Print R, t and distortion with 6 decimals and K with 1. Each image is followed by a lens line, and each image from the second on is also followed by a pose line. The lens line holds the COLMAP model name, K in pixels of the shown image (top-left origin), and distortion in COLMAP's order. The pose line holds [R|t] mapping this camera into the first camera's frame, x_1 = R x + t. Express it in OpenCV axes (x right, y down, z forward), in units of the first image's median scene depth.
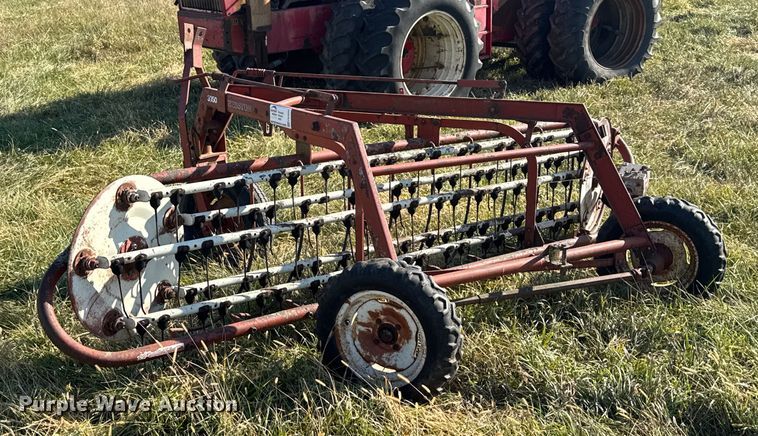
lens RADIAL K [[877.7, 0, 373.8], [0, 877.7, 219.3], [0, 0, 1]] dist [0.057609, 0.000000]
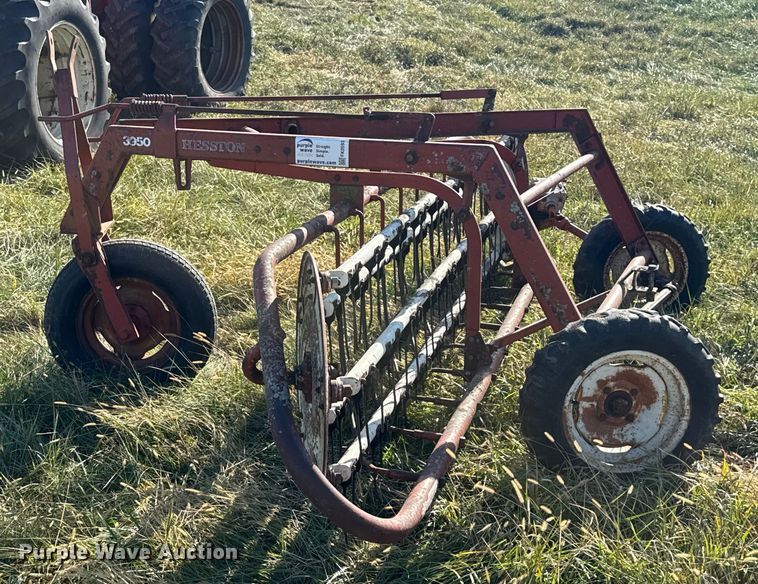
lens RADIAL K [[999.5, 0, 375.8], [0, 999.5, 274.0], [0, 0, 1]] dist [0.148906, 0.000000]
pose [[0.824950, -0.154430, 0.543699, -0.608010], [0.154156, 0.986955, 0.046431, -0.057434], [-0.543777, 0.045511, 0.837995, 0.335552]]
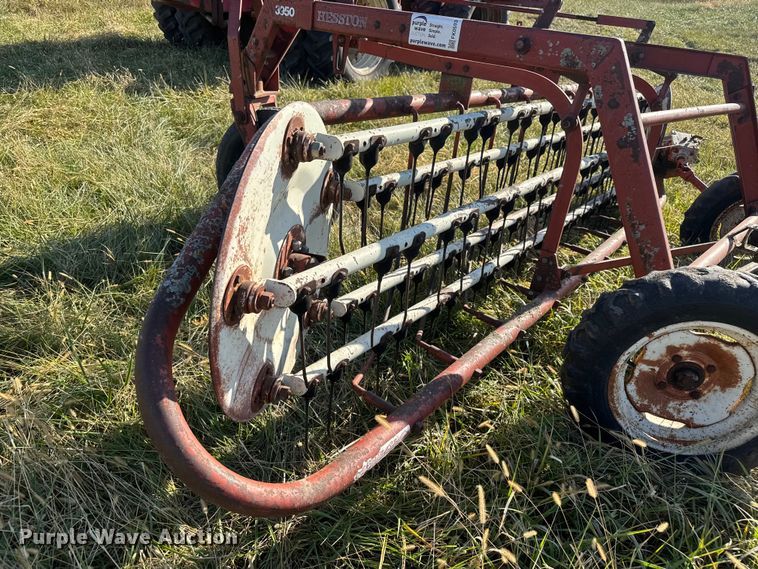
lens RADIAL K [[545.2, 0, 382.2], [0, 545.2, 289.2], [0, 0, 1]] dist [0.017078, -0.026524]
pose [[0.966781, -0.024242, 0.254453, -0.294878], [-0.032462, 0.975787, 0.216299, -0.015109], [-0.253536, -0.217374, 0.942586, 0.649592]]
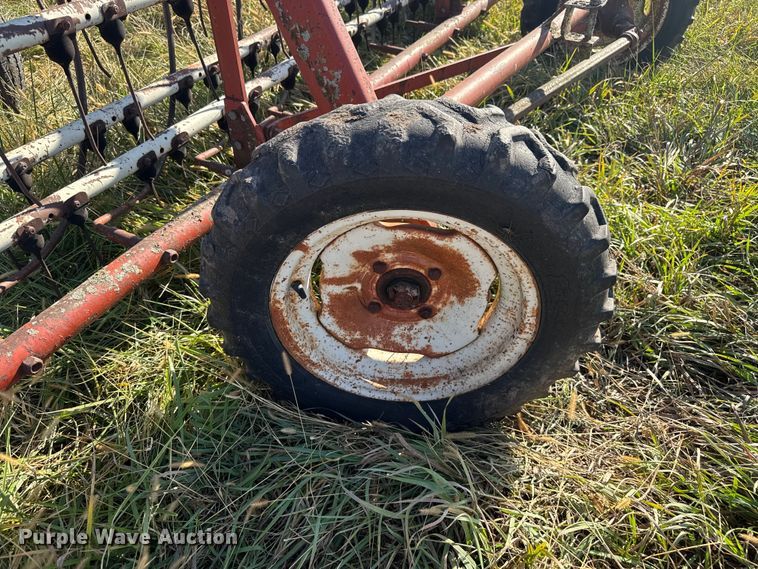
lens RADIAL K [[545.2, 0, 382.9], [0, 545.2, 298.0], [0, 0, 1]] dist [0.017078, -0.026524]
pose [[0.911203, -0.283743, 0.298662, -0.066209], [0.107810, 0.863962, 0.491881, 0.008240], [-0.397600, -0.416005, 0.817835, 0.756986]]
